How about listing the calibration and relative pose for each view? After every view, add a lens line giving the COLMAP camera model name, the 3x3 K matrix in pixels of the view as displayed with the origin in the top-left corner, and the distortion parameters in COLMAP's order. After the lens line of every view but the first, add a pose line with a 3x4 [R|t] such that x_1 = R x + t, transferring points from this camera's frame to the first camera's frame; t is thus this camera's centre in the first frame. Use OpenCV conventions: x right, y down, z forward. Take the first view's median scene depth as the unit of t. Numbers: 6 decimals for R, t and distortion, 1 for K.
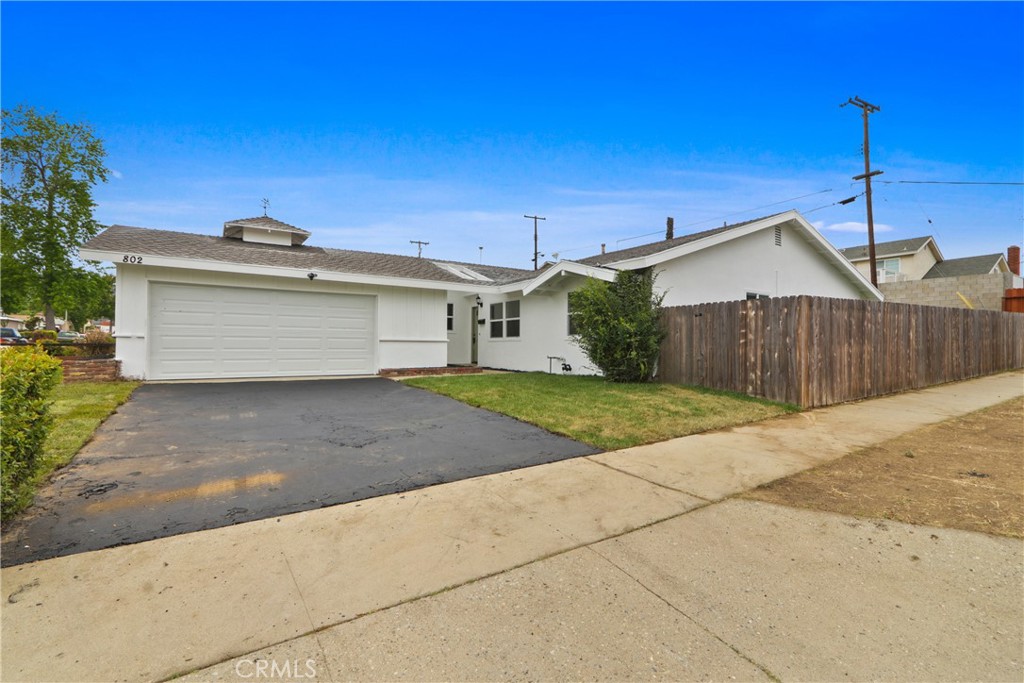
lens RADIAL K [[478.4, 0, 519.0], [0, 478.4, 352.6], [0, 0, 1]] dist [-0.018260, 0.000084]
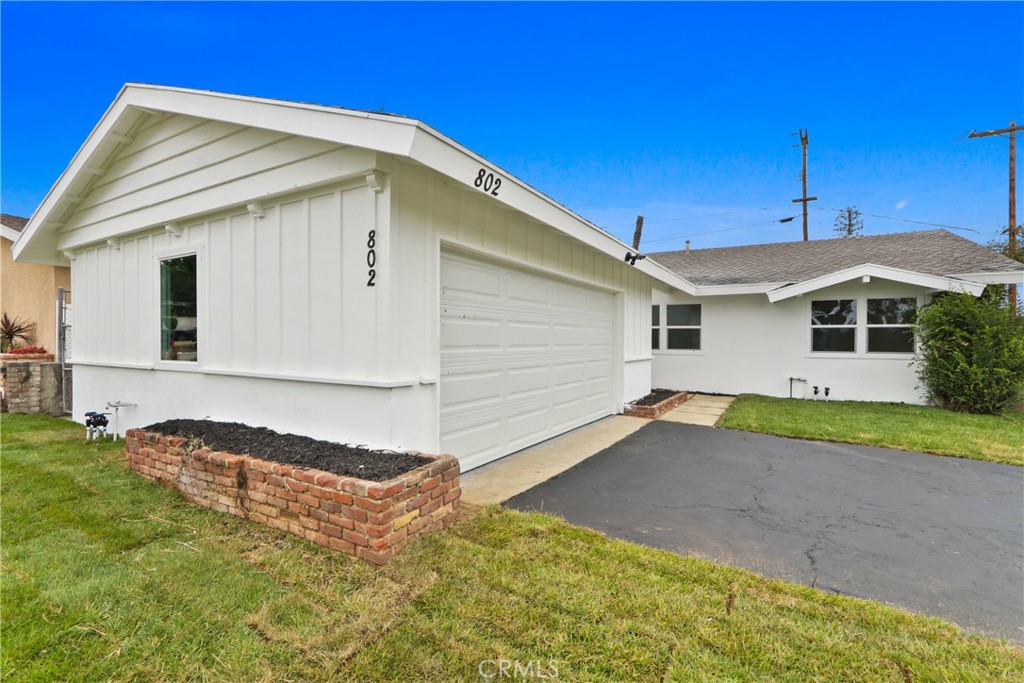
lens RADIAL K [[478.4, 0, 519.0], [0, 478.4, 352.6], [0, 0, 1]] dist [-0.018260, 0.000084]
pose [[0.893506, -0.010868, 0.448920, -0.689493], [0.000992, 0.999752, 0.022230, -0.051358], [-0.449050, -0.019417, 0.893295, 0.464721]]
